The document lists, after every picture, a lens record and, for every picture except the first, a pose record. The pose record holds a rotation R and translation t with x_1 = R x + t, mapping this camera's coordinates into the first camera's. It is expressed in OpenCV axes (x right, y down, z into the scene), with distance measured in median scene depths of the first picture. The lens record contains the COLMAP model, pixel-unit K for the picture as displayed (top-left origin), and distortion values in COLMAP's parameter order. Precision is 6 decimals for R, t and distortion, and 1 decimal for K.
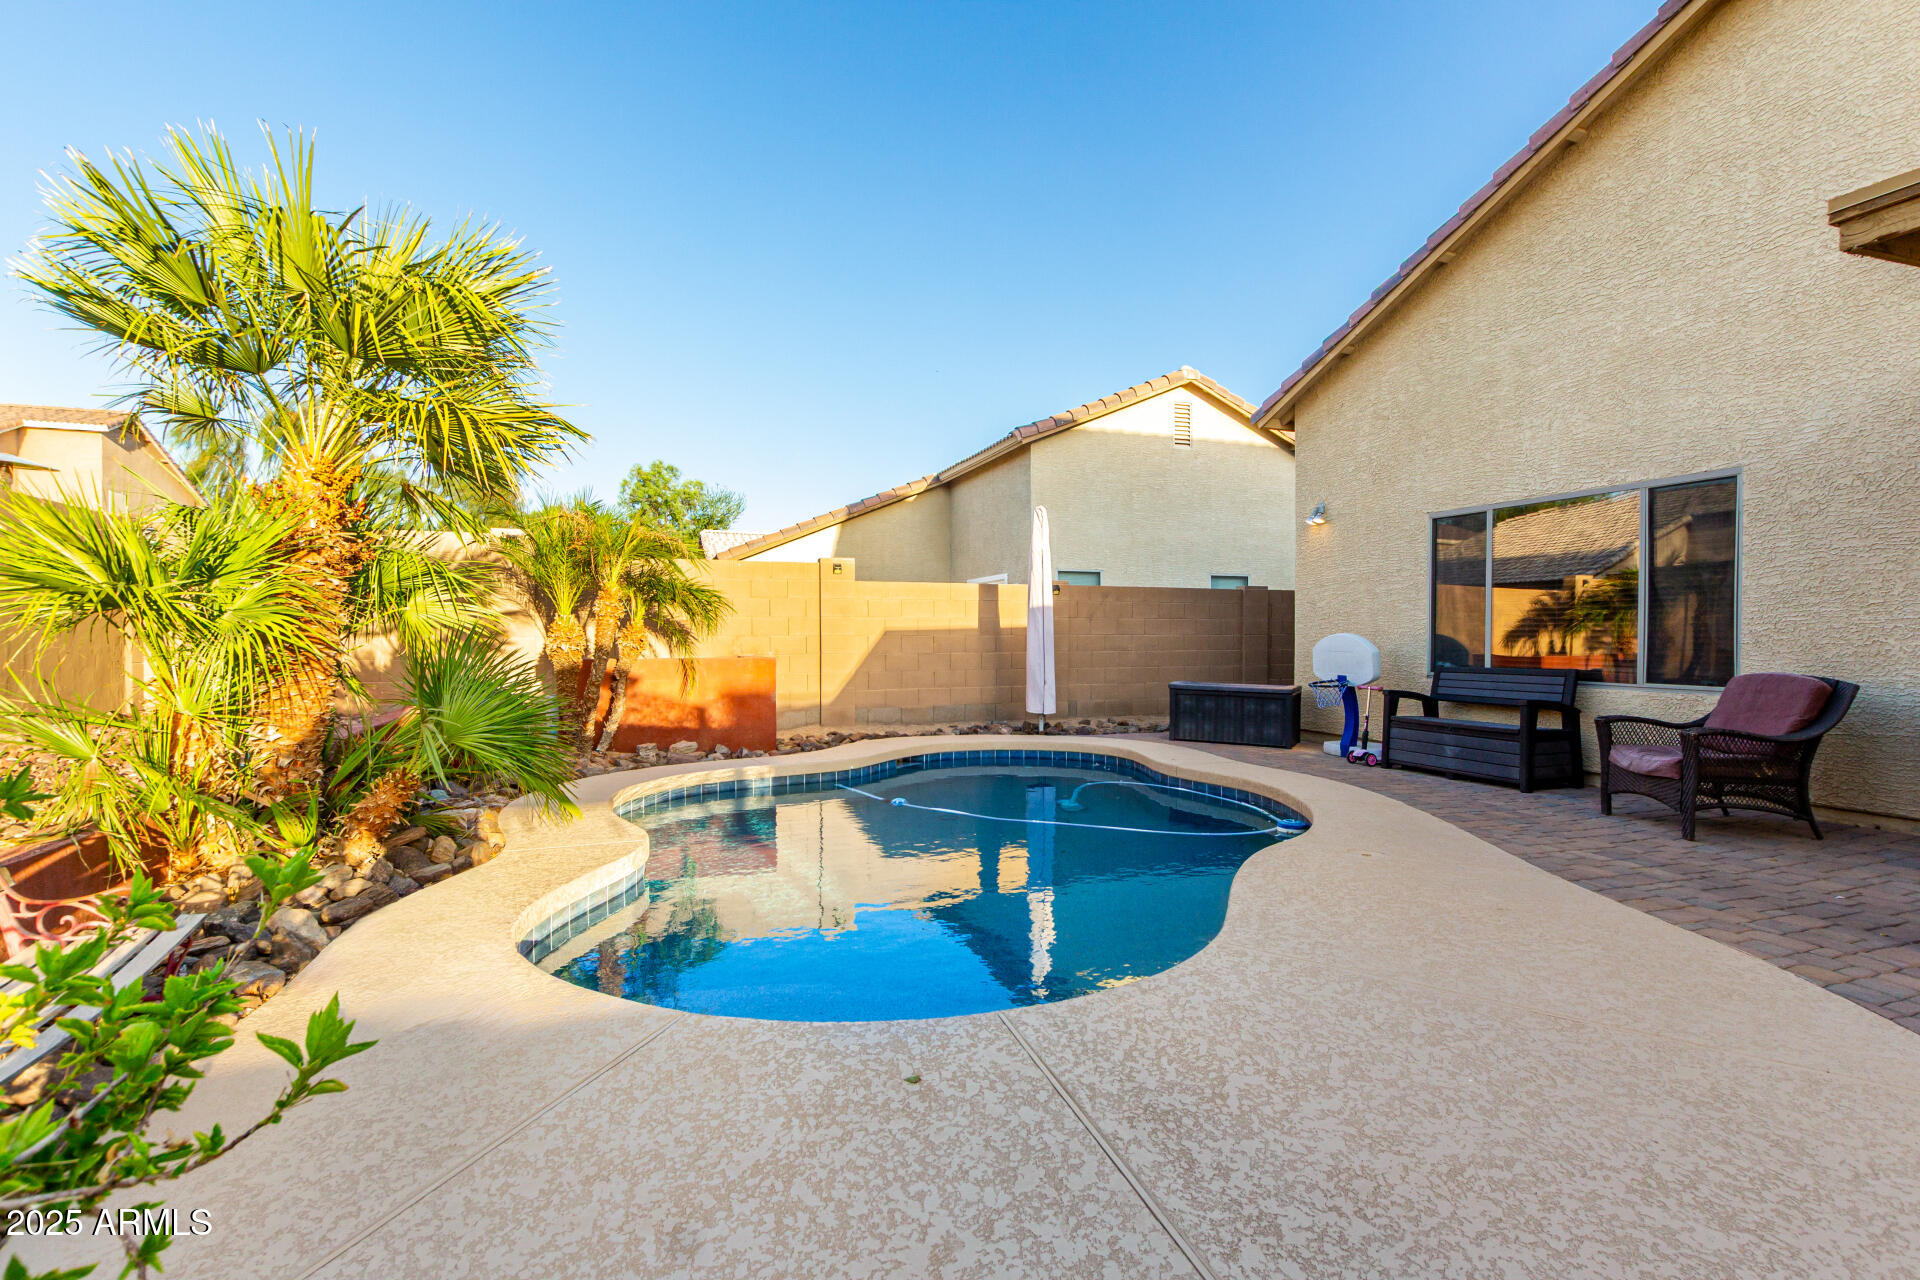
lens RADIAL K [[925.2, 0, 960.0], [0, 925.2, 640.0], [0, 0, 1]] dist [-0.071087, 0.000023]
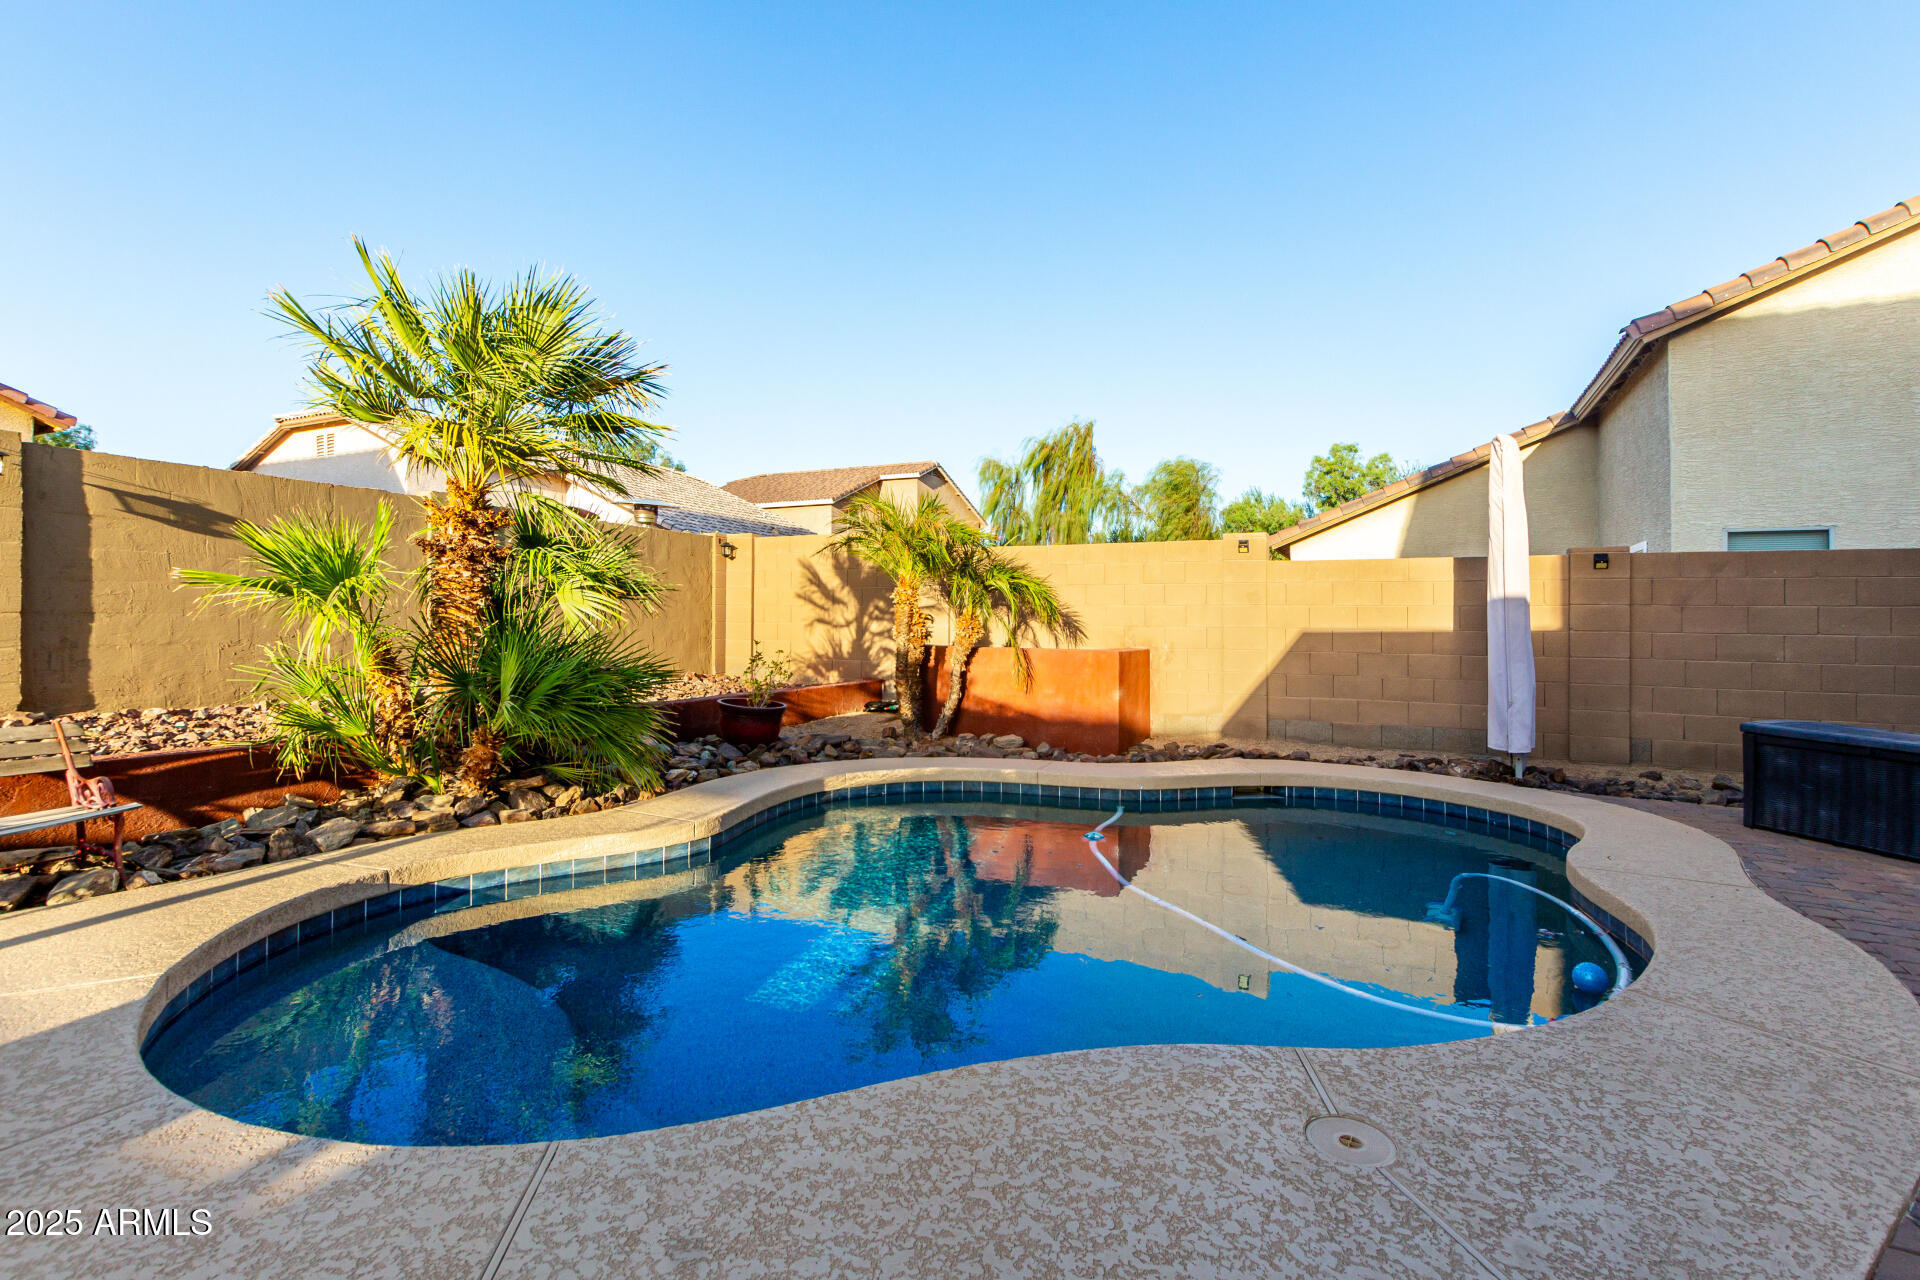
lens RADIAL K [[877.8, 0, 959.6], [0, 877.8, 617.0], [0, 0, 1]] dist [0.001396, -0.000022]
pose [[0.634213, -0.000172, -0.773159, 0.319894], [-0.008485, 0.999938, -0.007183, -0.009656], [0.773112, 0.011116, 0.634172, 0.284017]]
